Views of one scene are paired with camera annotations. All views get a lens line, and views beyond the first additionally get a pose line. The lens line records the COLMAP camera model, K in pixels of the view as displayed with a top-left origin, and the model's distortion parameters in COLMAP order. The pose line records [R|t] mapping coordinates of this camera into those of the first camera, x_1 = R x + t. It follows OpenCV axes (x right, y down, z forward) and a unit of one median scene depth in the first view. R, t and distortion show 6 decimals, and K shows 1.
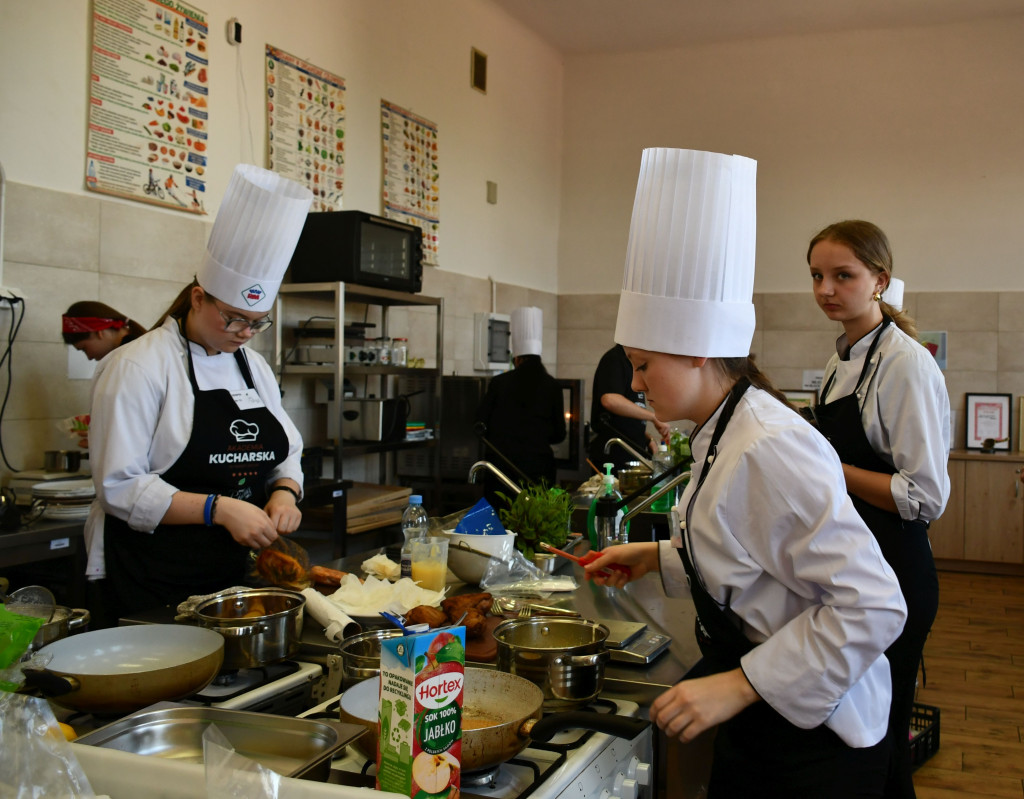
lens RADIAL K [[1010.1, 0, 647.6], [0, 1010.1, 357.8], [0, 0, 1]] dist [-0.006757, -0.020415]
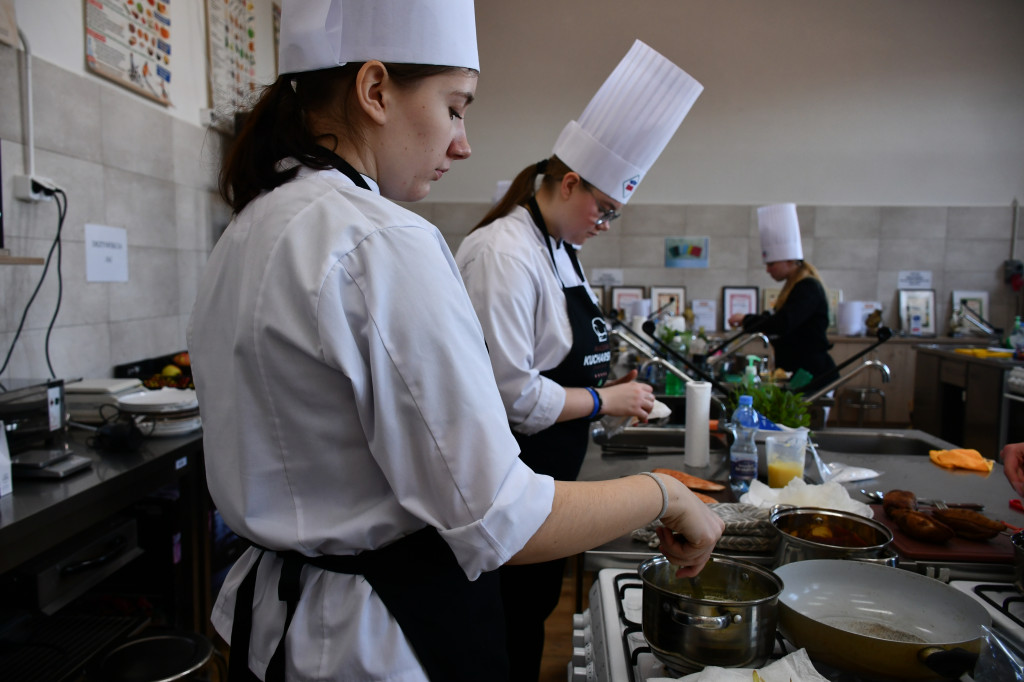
lens RADIAL K [[819.0, 0, 512.0], [0, 819.0, 341.0], [0, 0, 1]] dist [0.012898, 0.000966]
pose [[0.961696, -0.030318, 0.272437, -0.313539], [0.003466, 0.995130, 0.098505, 0.001656], [-0.274097, -0.093788, 0.957118, 0.133520]]
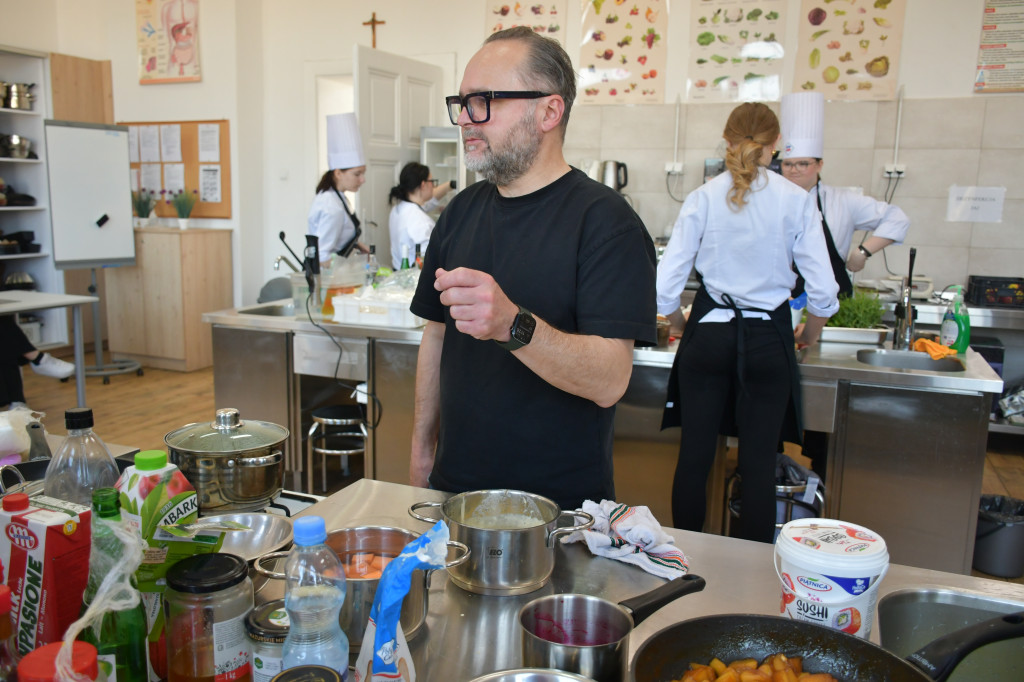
lens RADIAL K [[868.4, 0, 485.6], [0, 868.4, 341.1], [0, 0, 1]] dist [-0.006470, 0.012148]
pose [[-0.082972, 0.139975, -0.986672, 0.633854], [-0.007463, 0.989971, 0.141071, 0.015498], [0.996524, 0.019069, -0.081095, 0.307626]]
